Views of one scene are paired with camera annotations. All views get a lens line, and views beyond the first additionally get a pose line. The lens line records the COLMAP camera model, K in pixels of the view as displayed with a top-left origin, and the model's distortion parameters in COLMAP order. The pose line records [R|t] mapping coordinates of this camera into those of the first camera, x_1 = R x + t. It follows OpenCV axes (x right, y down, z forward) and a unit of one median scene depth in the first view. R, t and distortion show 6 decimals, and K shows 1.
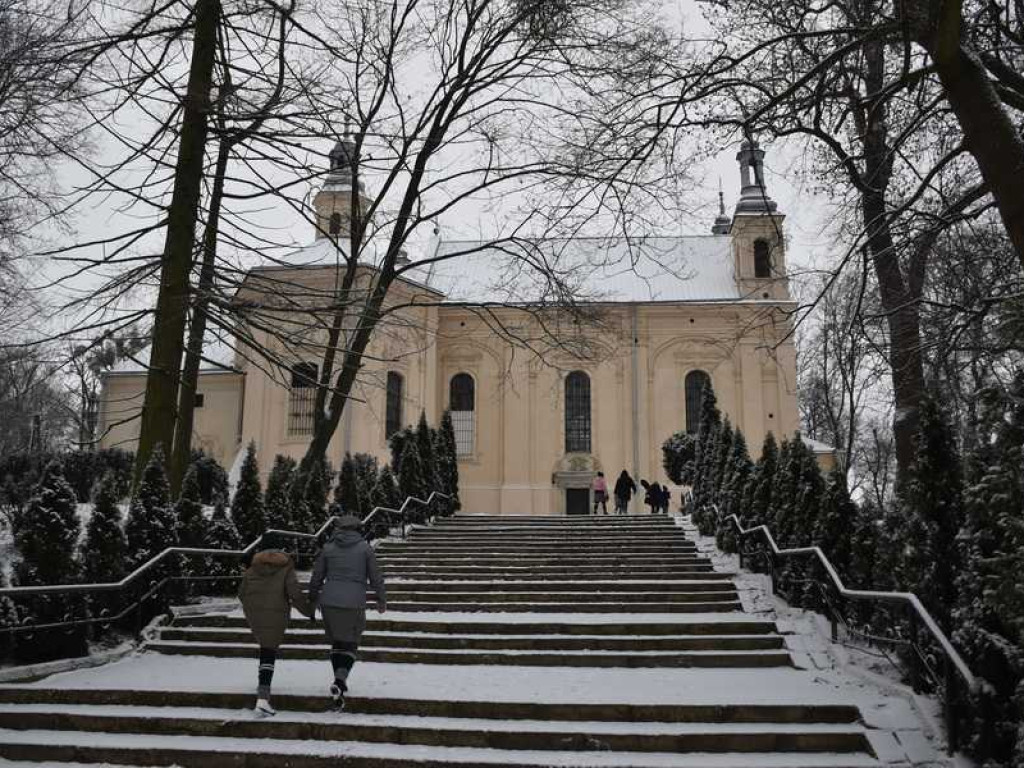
lens RADIAL K [[935.7, 0, 511.8], [0, 935.7, 388.1], [0, 0, 1]] dist [-0.138628, 0.097998]
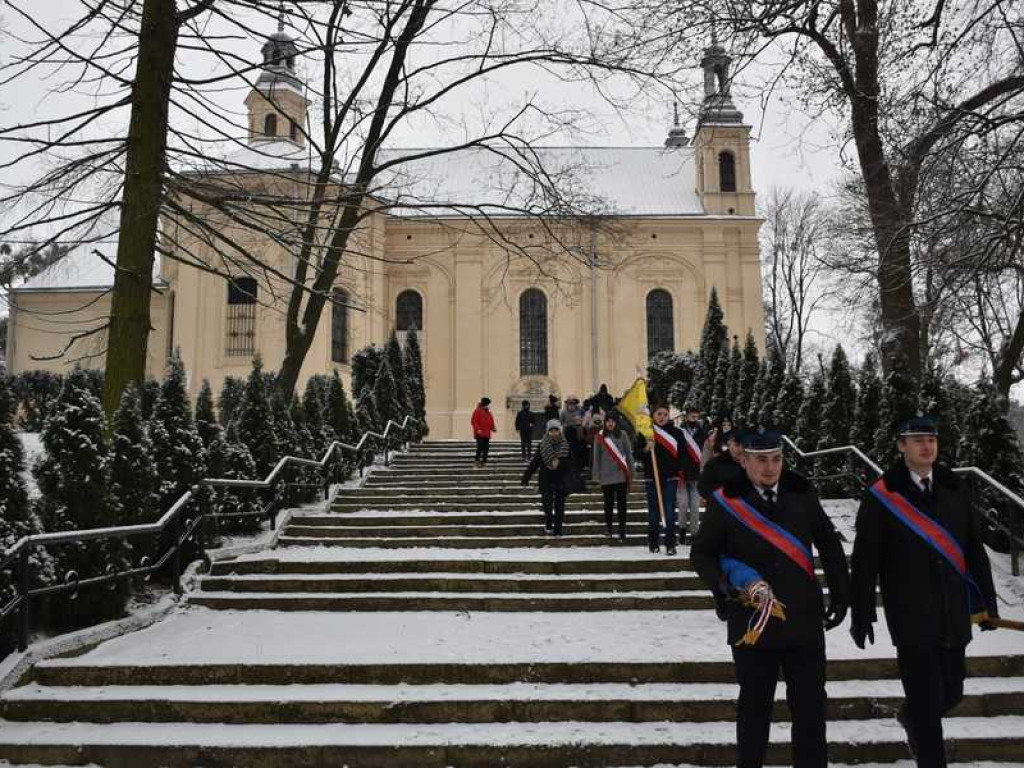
lens RADIAL K [[966.0, 0, 509.3], [0, 966.0, 383.7], [0, 0, 1]] dist [-0.135218, 0.097022]
pose [[0.995694, -0.001542, 0.092693, -0.105559], [-0.005250, 0.997319, 0.072987, 0.015749], [-0.092557, -0.073159, 0.993016, 0.081978]]
